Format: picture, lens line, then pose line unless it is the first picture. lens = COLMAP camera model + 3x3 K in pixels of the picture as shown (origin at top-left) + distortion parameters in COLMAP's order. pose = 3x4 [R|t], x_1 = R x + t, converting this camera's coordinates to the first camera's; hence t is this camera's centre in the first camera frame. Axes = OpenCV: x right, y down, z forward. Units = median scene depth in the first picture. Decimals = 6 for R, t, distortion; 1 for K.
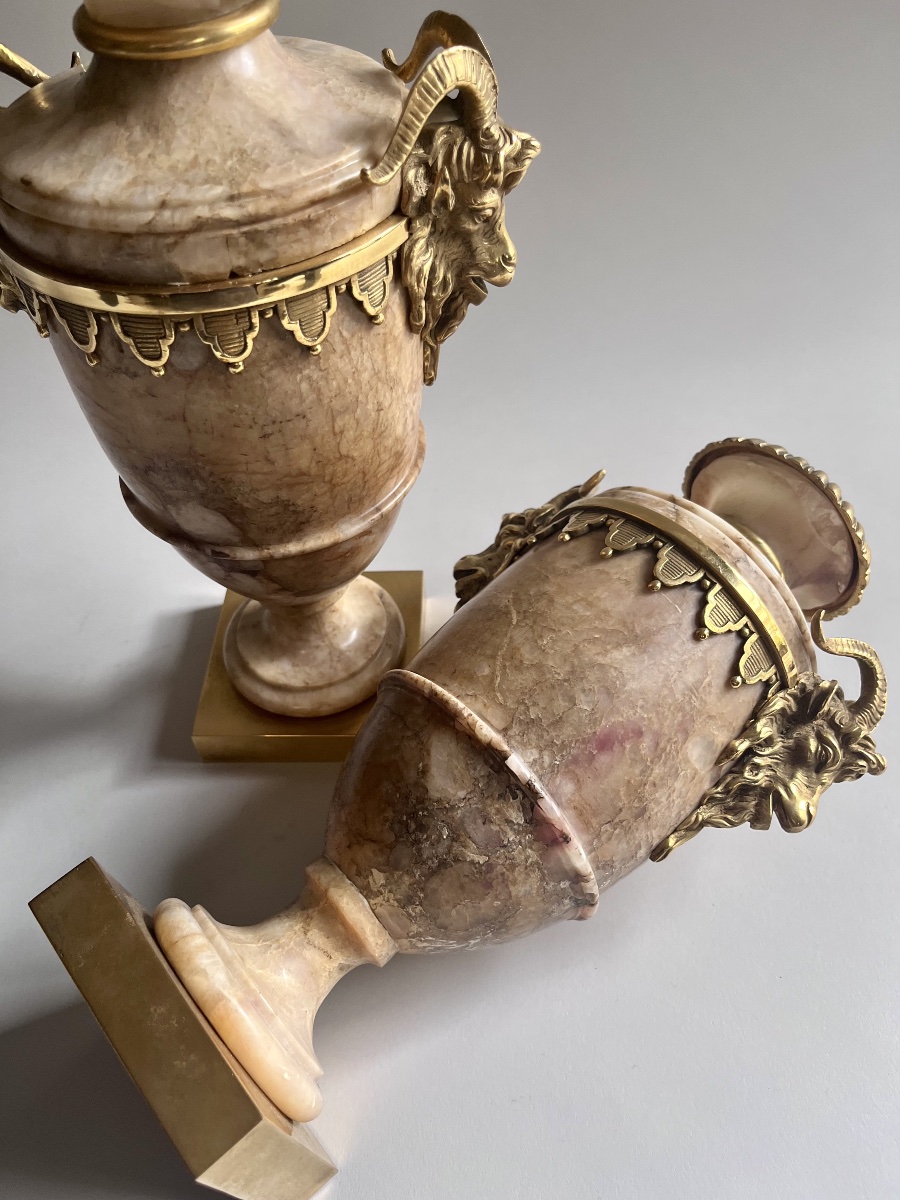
lens RADIAL K [[920.8, 0, 451.9], [0, 920.8, 605.3], [0, 0, 1]] dist [0.008820, -0.035131]
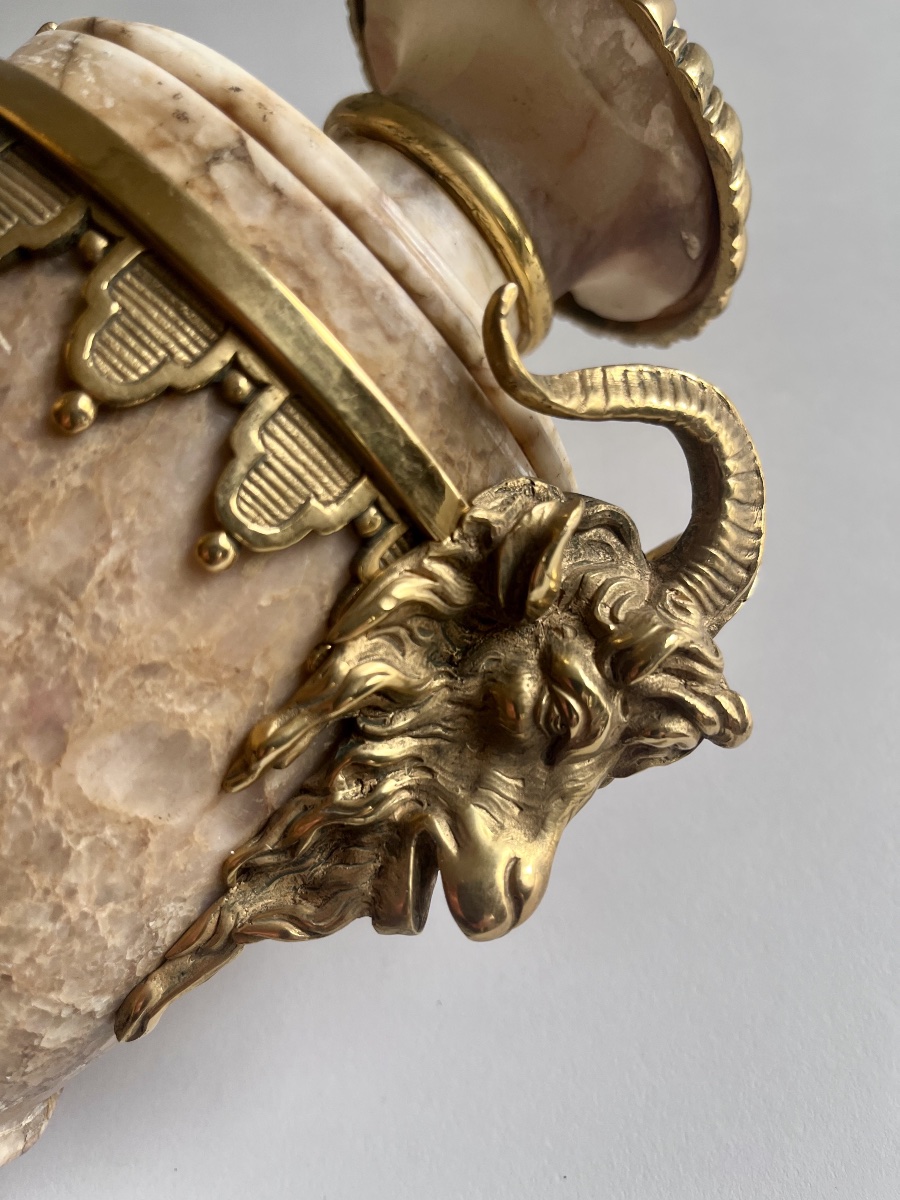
lens RADIAL K [[920.8, 0, 461.4], [0, 920.8, 604.0], [0, 0, 1]] dist [0.008820, -0.035131]
pose [[0.988683, -0.112665, -0.099055, 0.405259], [0.130663, 0.971125, 0.199607, 0.046726], [0.073706, -0.210290, 0.974857, 0.665812]]
